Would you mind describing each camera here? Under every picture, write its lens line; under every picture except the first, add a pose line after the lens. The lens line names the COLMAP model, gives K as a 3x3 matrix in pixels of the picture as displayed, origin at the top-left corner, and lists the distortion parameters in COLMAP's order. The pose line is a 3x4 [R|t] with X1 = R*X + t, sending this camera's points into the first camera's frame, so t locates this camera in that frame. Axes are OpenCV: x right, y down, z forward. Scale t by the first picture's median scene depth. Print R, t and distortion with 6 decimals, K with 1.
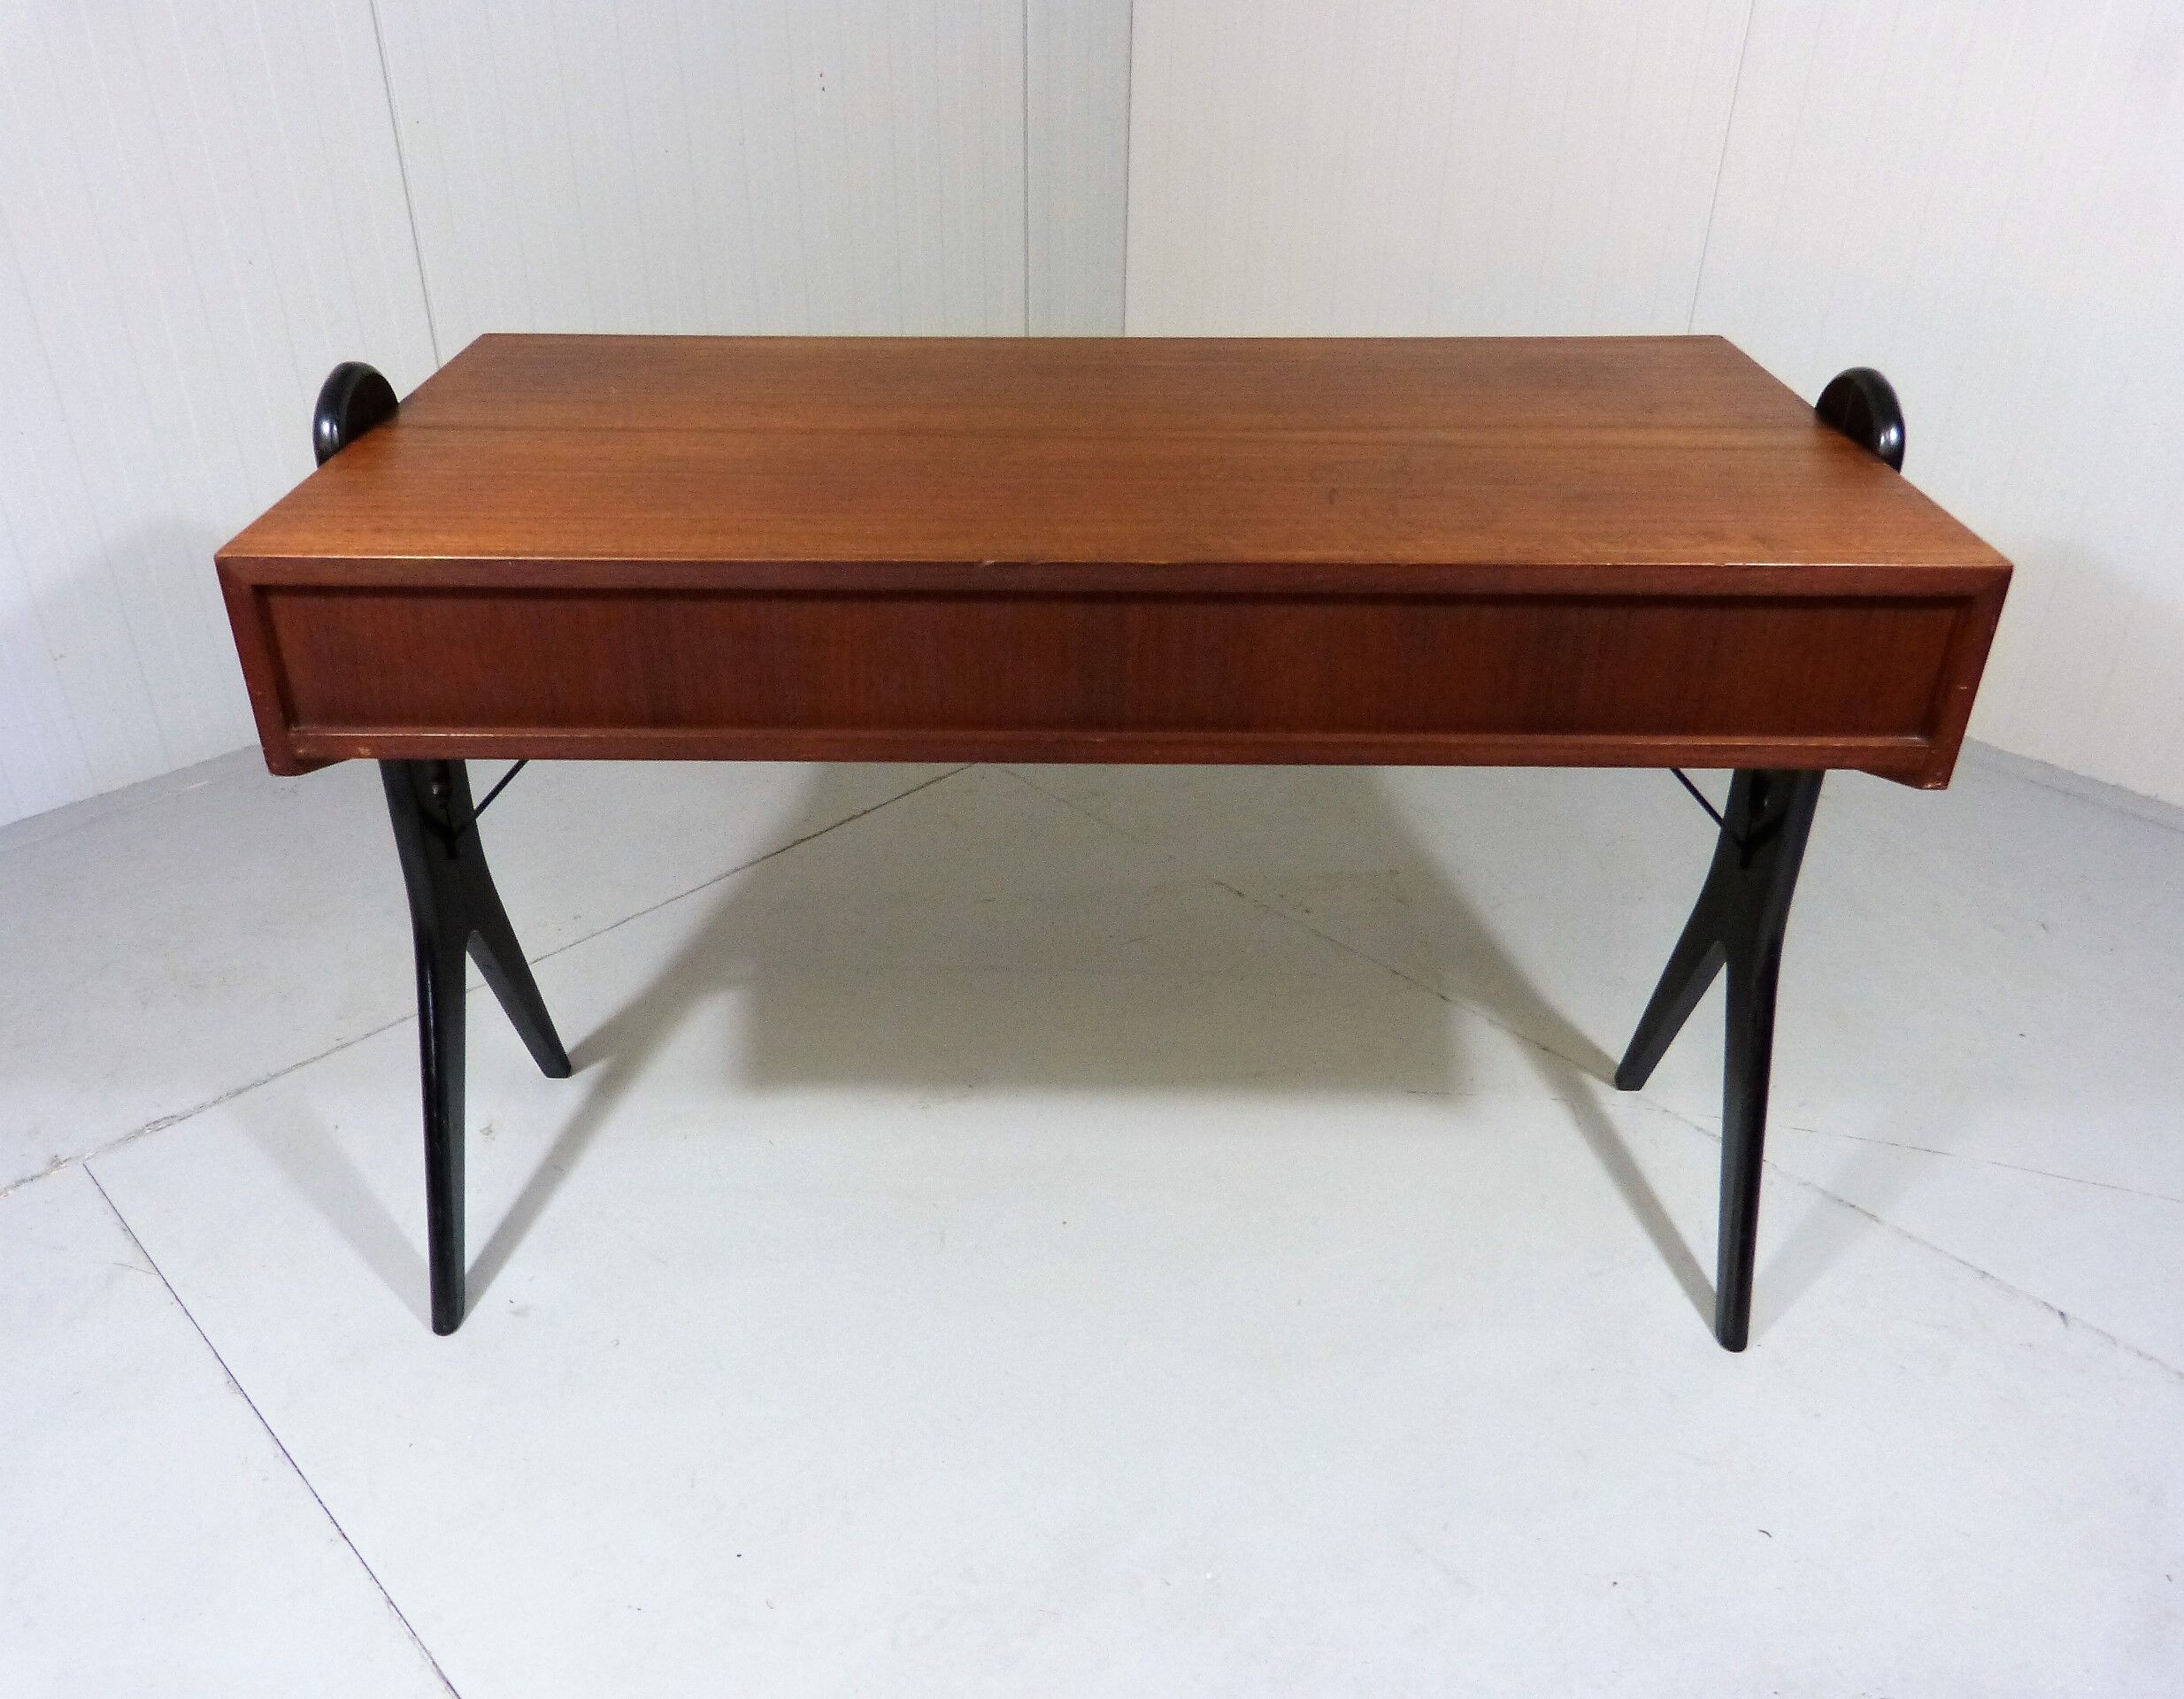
lens RADIAL K [[1701.0, 0, 1048.6], [0, 1701.0, 851.4], [0, 0, 1]] dist [-0.019107, -0.008637]
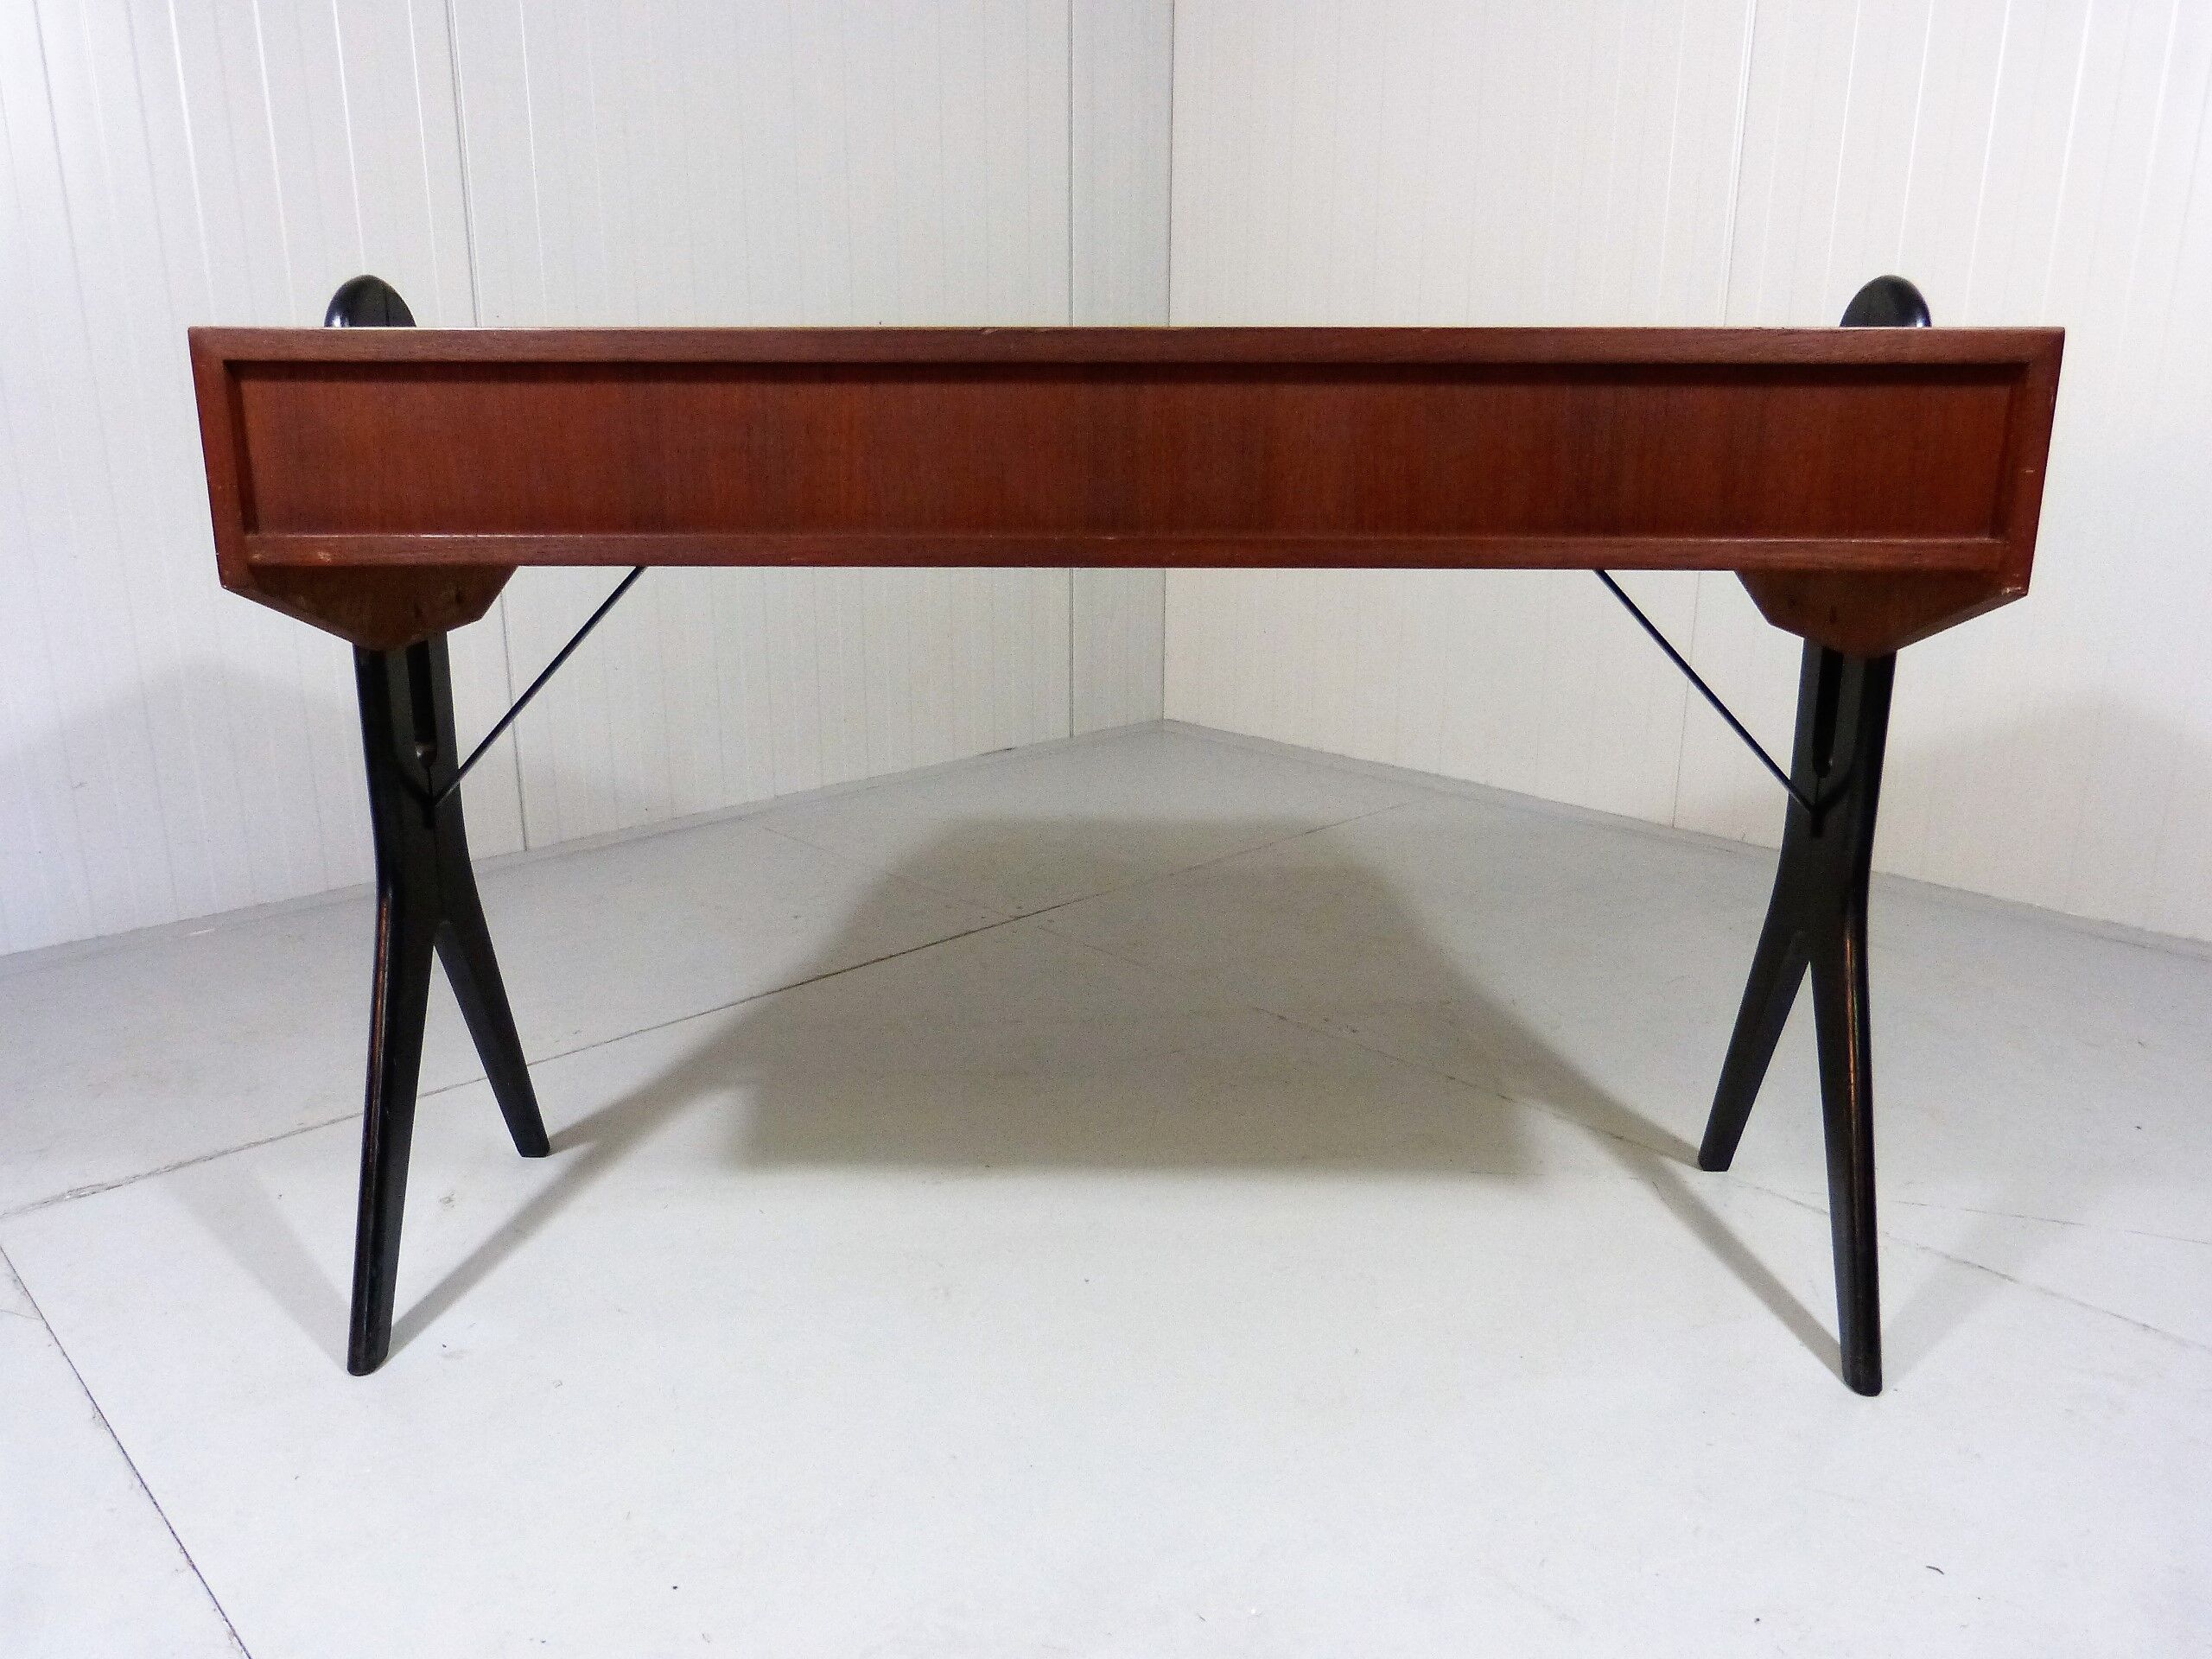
lens RADIAL K [[1656.1, 0, 1106.0], [0, 1656.1, 829.5], [0, 0, 1]] dist [-0.025682, 0.011782]
pose [[0.999995, 0.003079, -0.000679, 0.019768], [-0.003148, 0.962607, -0.270884, 0.233692], [-0.000180, 0.270885, 0.962612, 0.119159]]
